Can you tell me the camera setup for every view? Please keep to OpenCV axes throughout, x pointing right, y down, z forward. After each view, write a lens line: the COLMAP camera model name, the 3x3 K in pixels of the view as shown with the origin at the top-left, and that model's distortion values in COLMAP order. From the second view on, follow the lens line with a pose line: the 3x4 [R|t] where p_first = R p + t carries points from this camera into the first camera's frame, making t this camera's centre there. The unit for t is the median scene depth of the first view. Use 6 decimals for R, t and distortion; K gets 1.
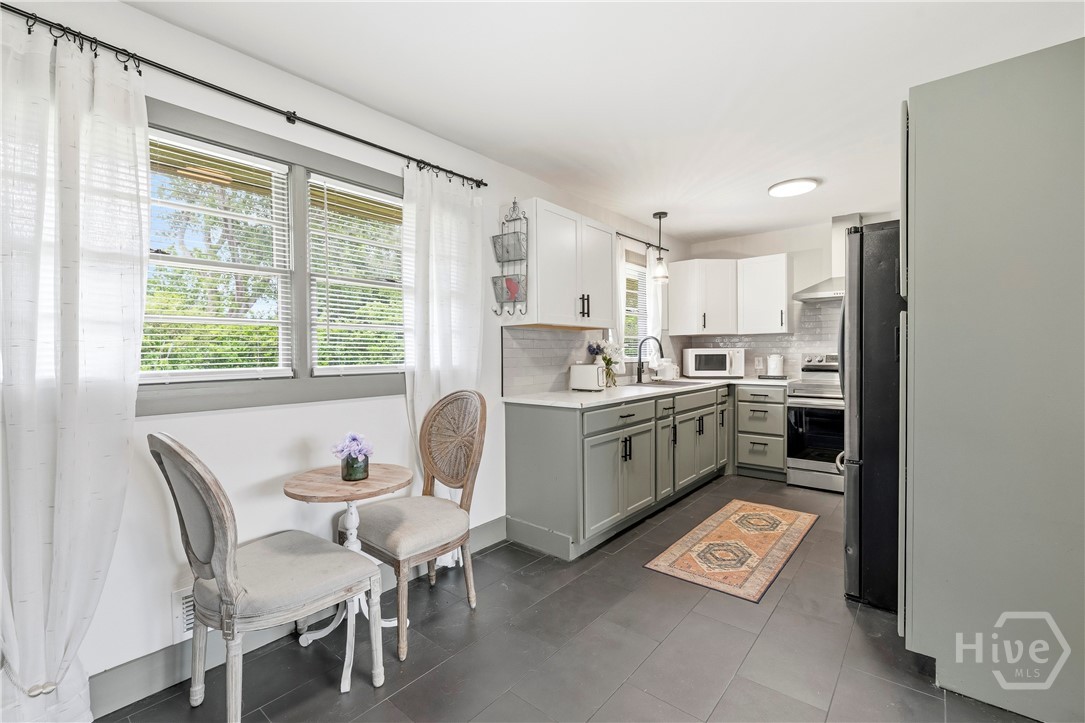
lens RADIAL K [[463.9, 0, 538.6], [0, 463.9, 364.5], [0, 0, 1]] dist [-0.002218, -0.000141]
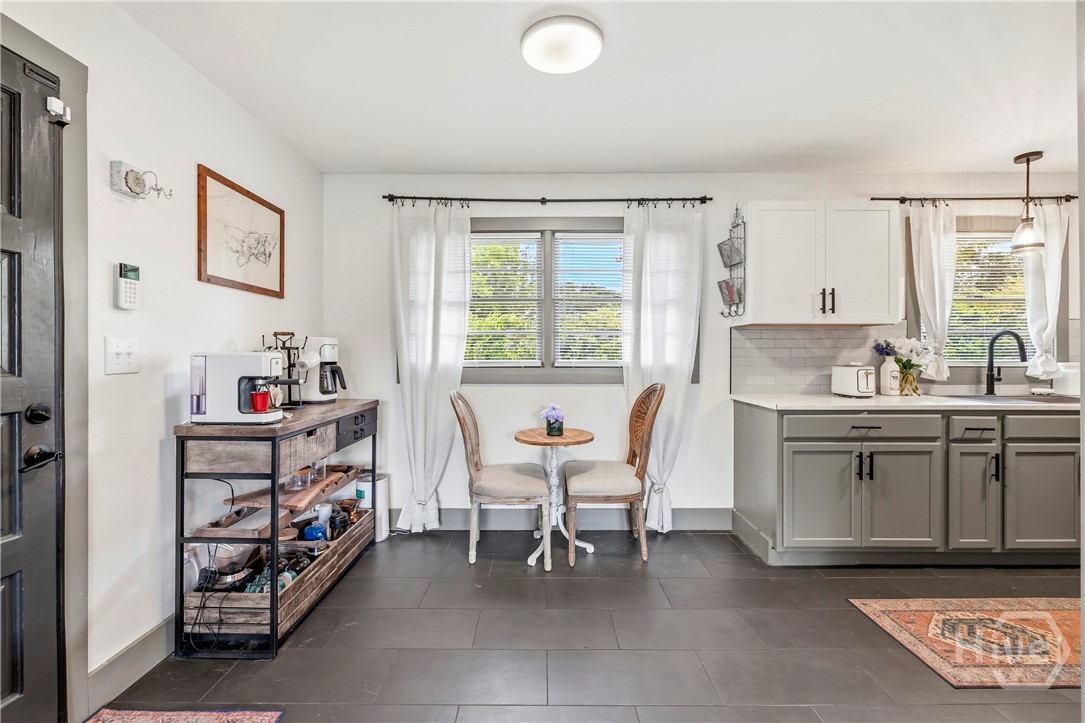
lens RADIAL K [[463.9, 0, 541.1], [0, 463.9, 353.5], [0, 0, 1]] dist [-0.002218, -0.000141]
pose [[0.649088, 0.013039, -0.760601, 0.449559], [-0.024476, 0.999693, -0.003749, -0.007826], [0.760319, 0.021050, 0.649208, -0.010833]]
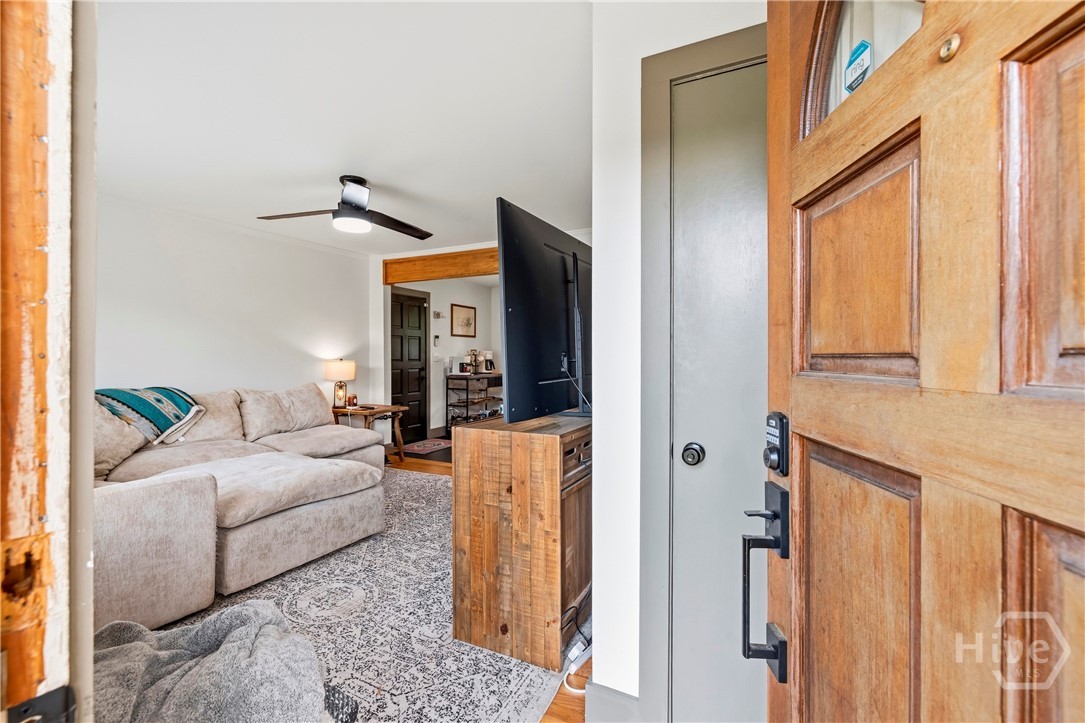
lens RADIAL K [[463.9, 0, 549.6], [0, 463.9, 356.0], [0, 0, 1]] dist [-0.002218, -0.000141]
pose [[0.256668, 0.016245, -0.966363, 2.091006], [-0.024851, 0.999639, 0.010204, -0.039250], [0.966180, 0.021396, 0.256979, -0.078338]]
